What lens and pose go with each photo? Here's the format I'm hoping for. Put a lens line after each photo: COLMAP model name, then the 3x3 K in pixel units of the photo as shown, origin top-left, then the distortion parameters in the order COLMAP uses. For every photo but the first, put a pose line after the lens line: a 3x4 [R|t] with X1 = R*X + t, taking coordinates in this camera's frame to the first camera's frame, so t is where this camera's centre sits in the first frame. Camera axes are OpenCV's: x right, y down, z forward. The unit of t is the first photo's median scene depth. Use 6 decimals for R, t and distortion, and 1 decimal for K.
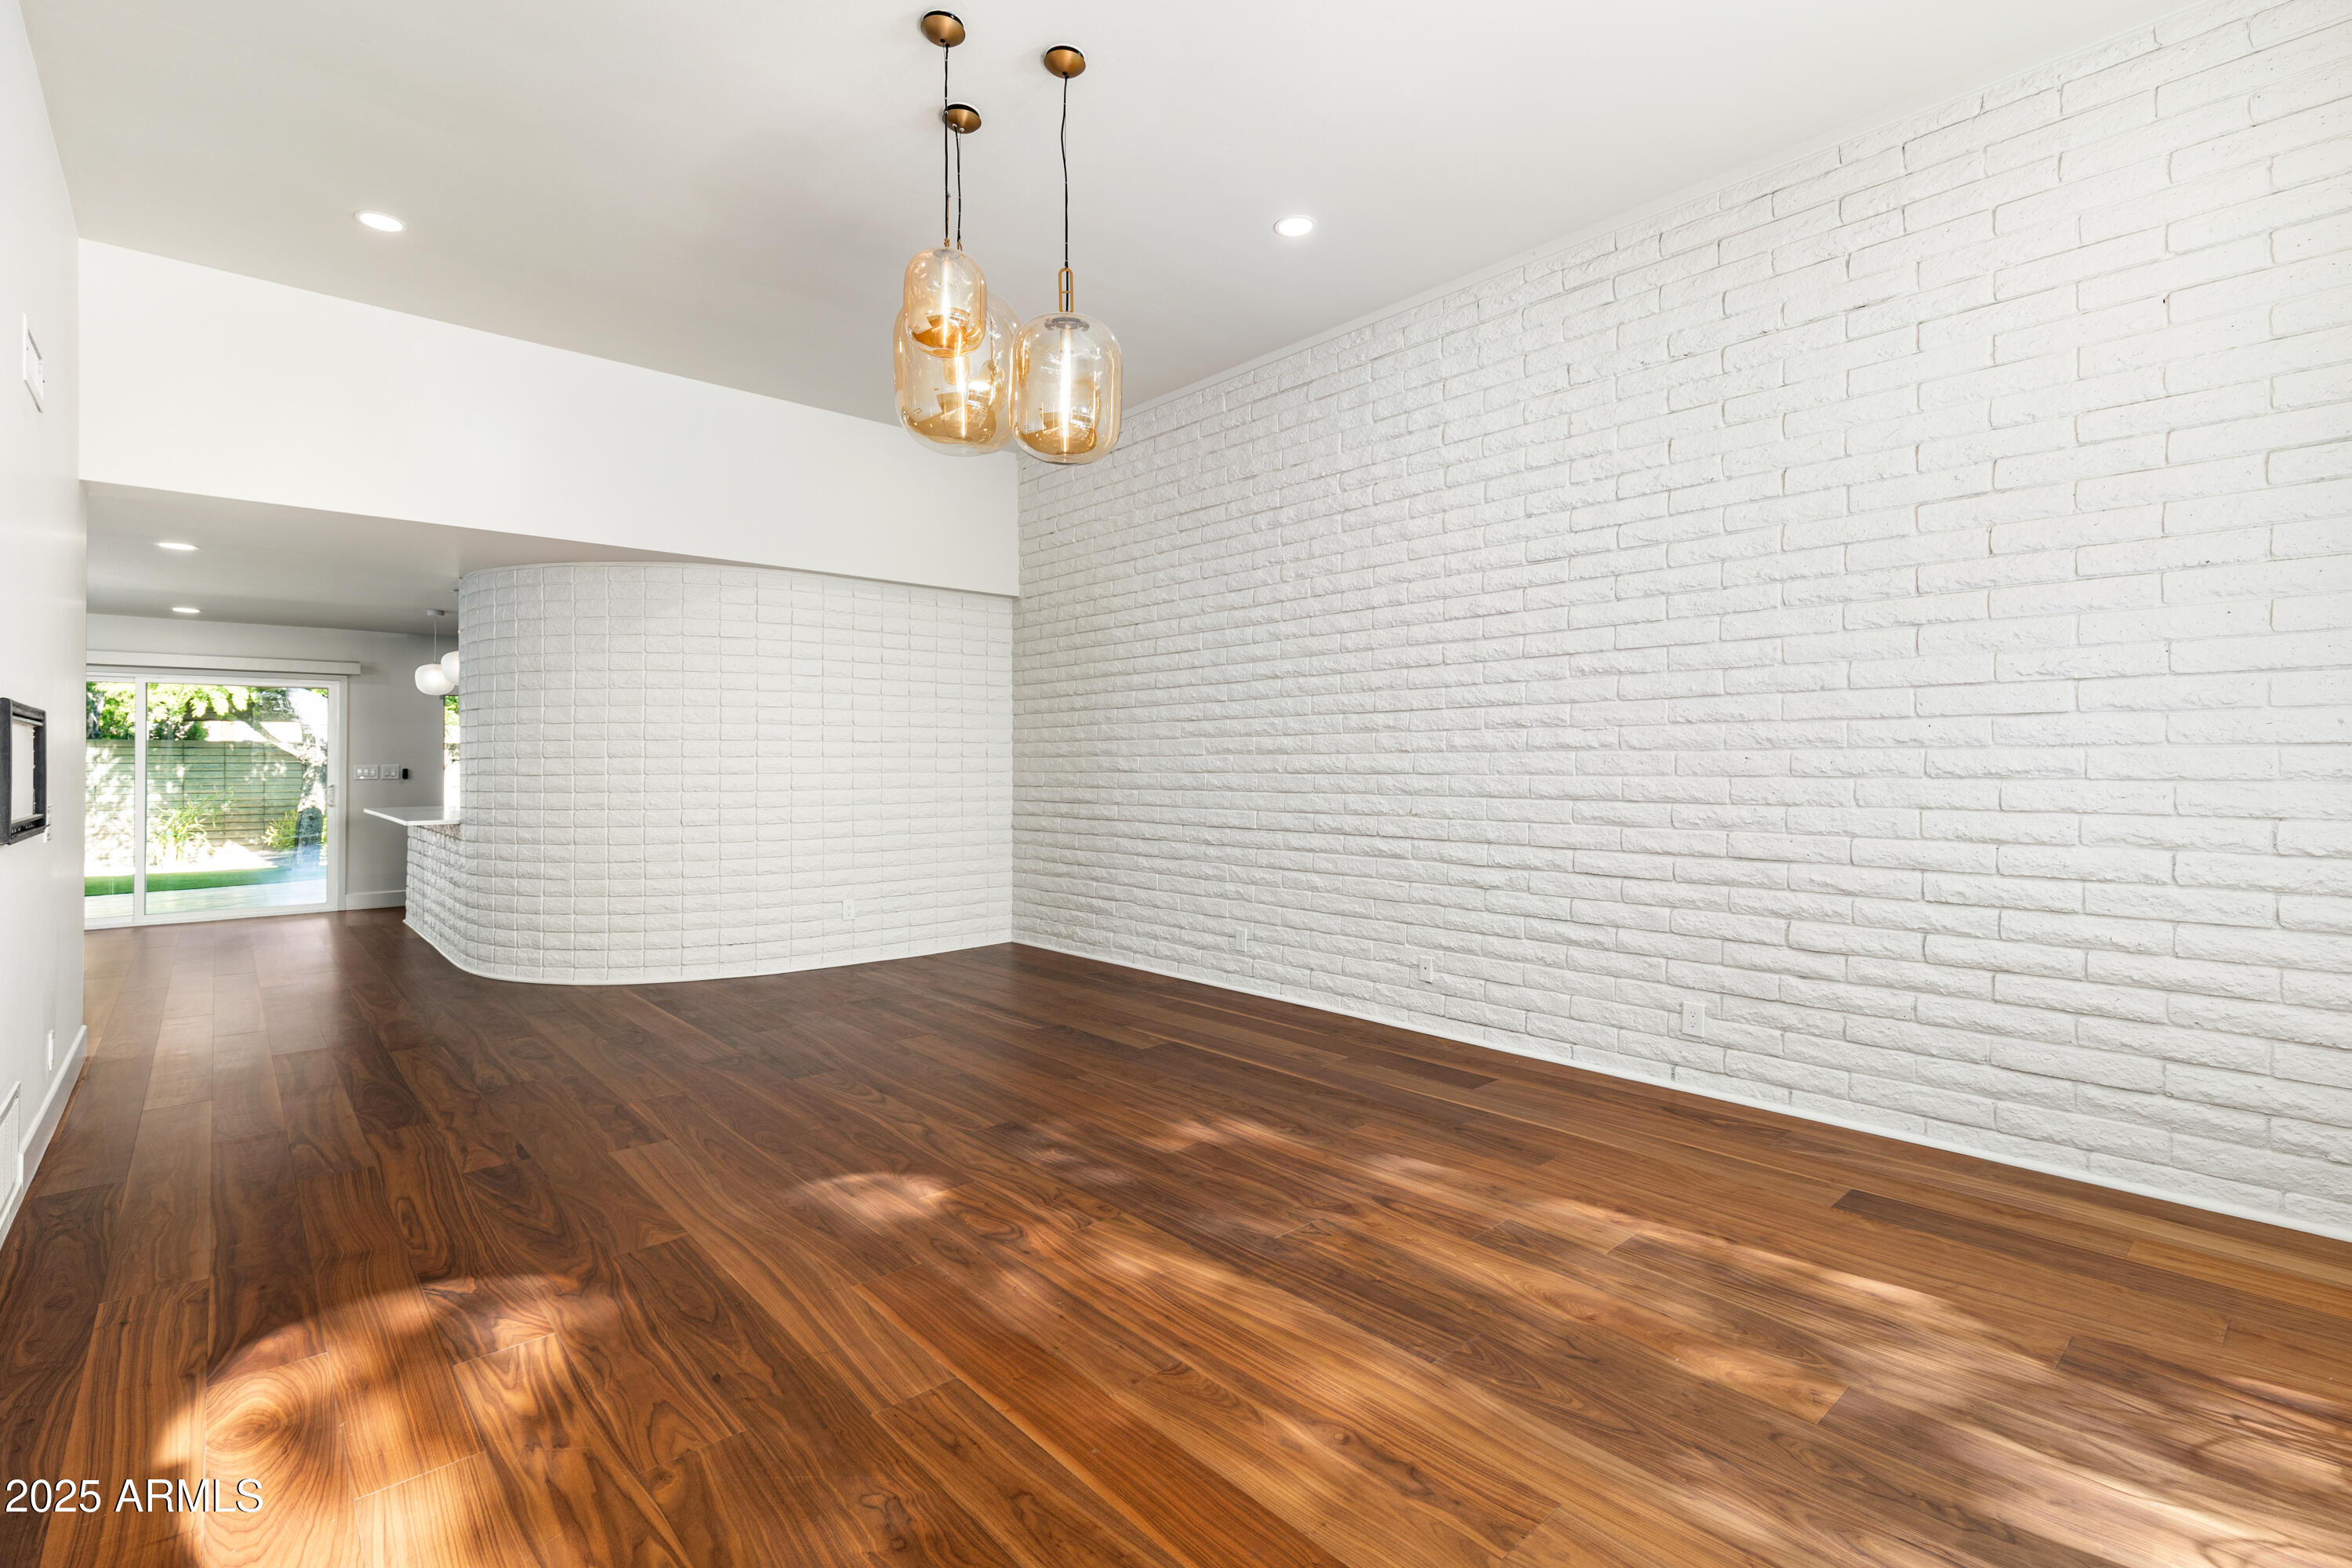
lens RADIAL K [[1074.9, 0, 1188.9], [0, 1074.9, 767.8], [0, 0, 1]] dist [0.003562, 0.000059]
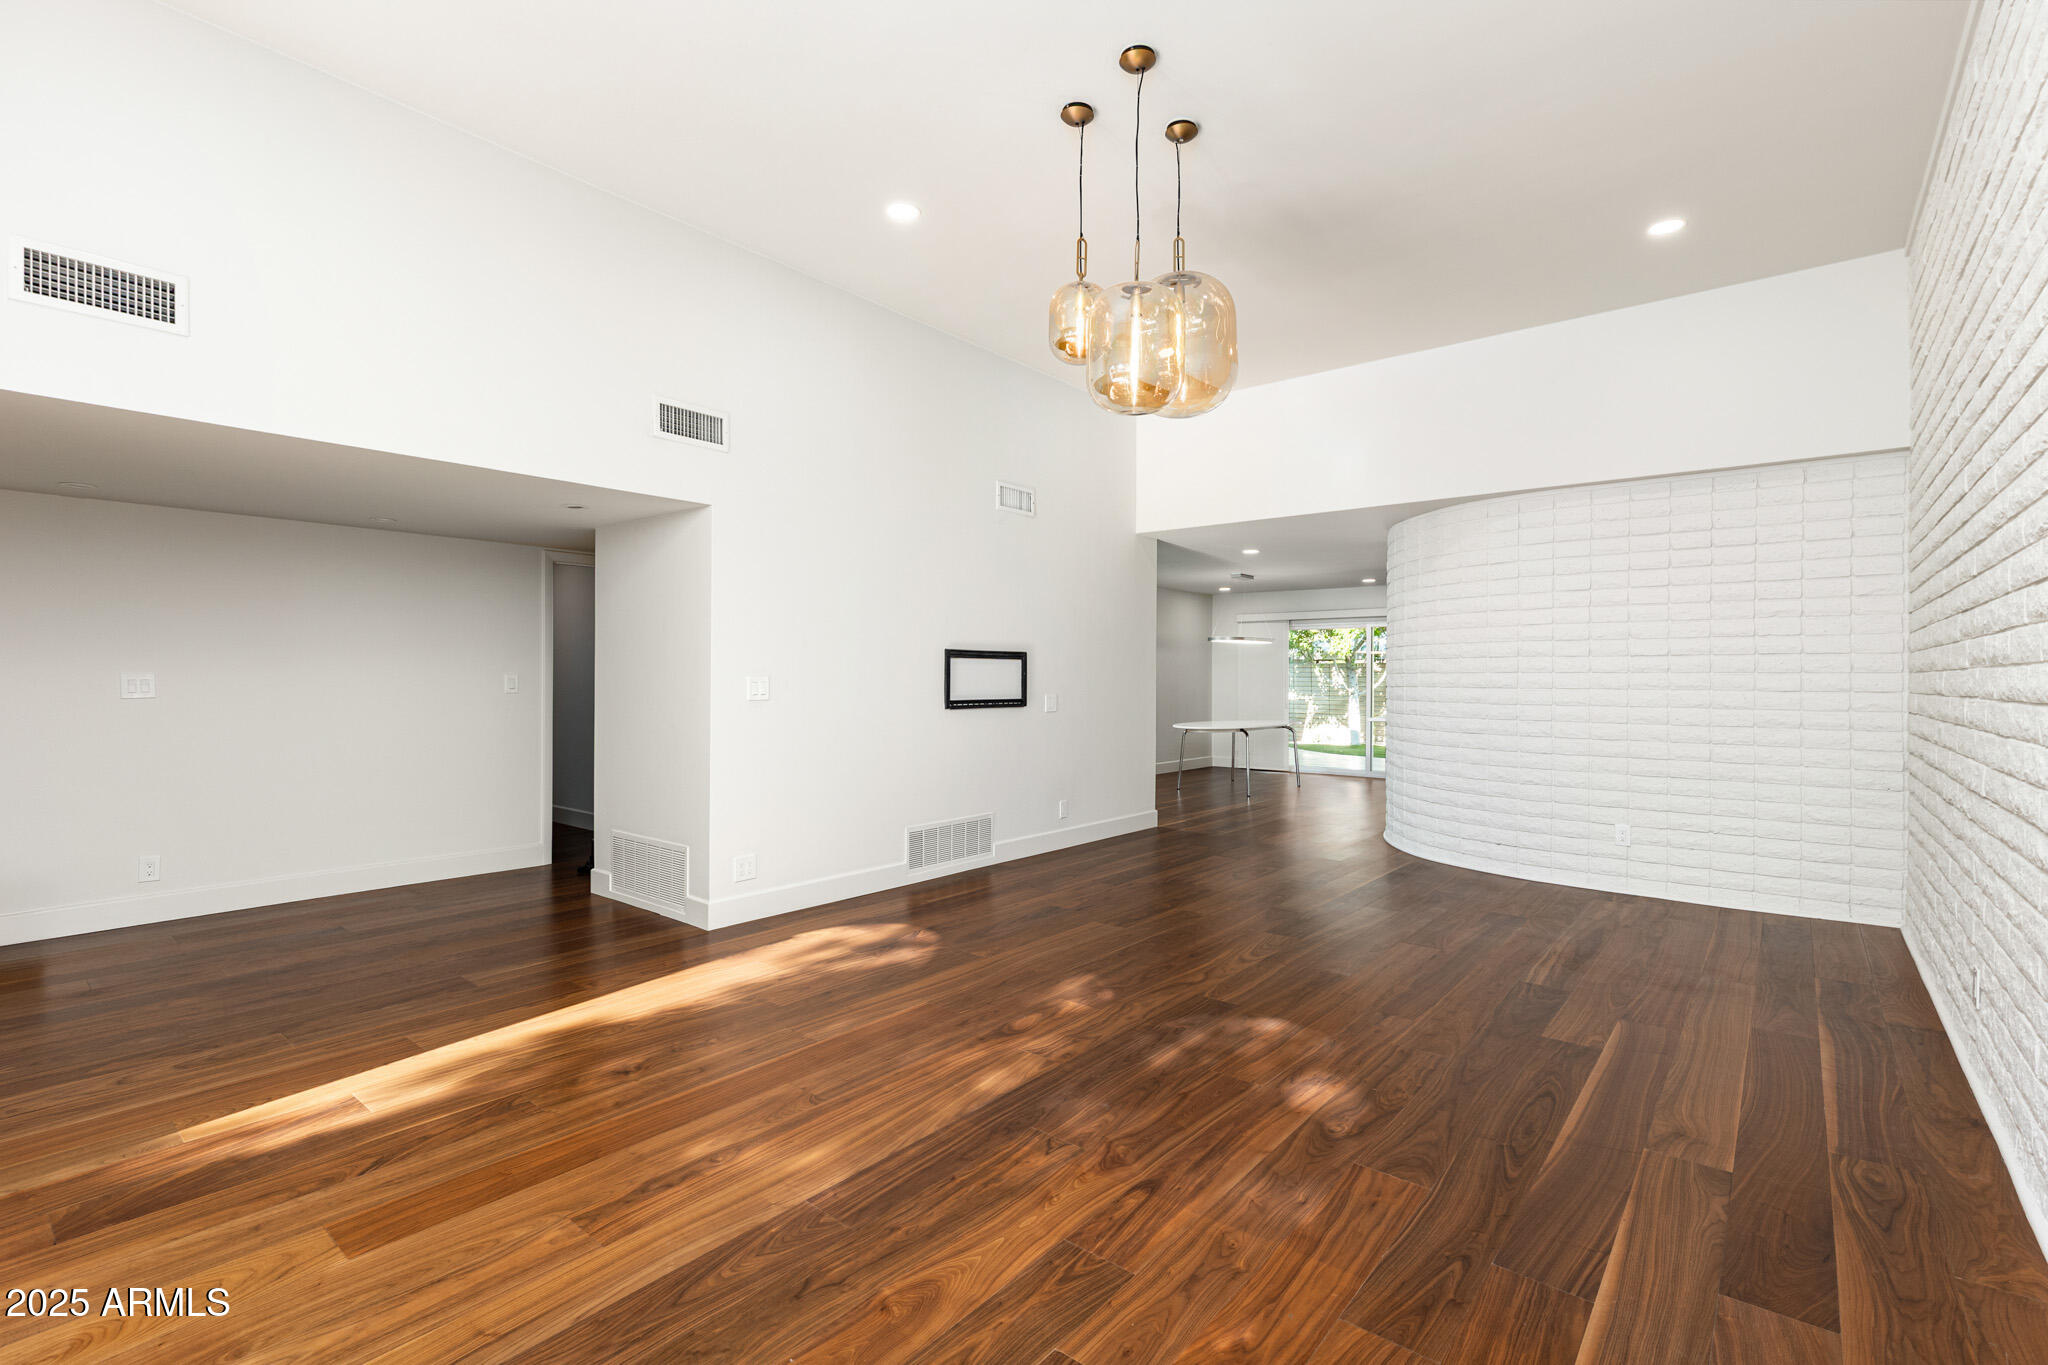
lens RADIAL K [[937.2, 0, 1031.9], [0, 937.2, 682.3], [0, 0, 1]] dist [0.001746, -0.000564]
pose [[0.136414, 0.007240, -0.990625, 0.478339], [-0.010790, 0.999925, 0.005822, -0.000648], [0.990593, 0.009894, 0.136482, 0.423911]]
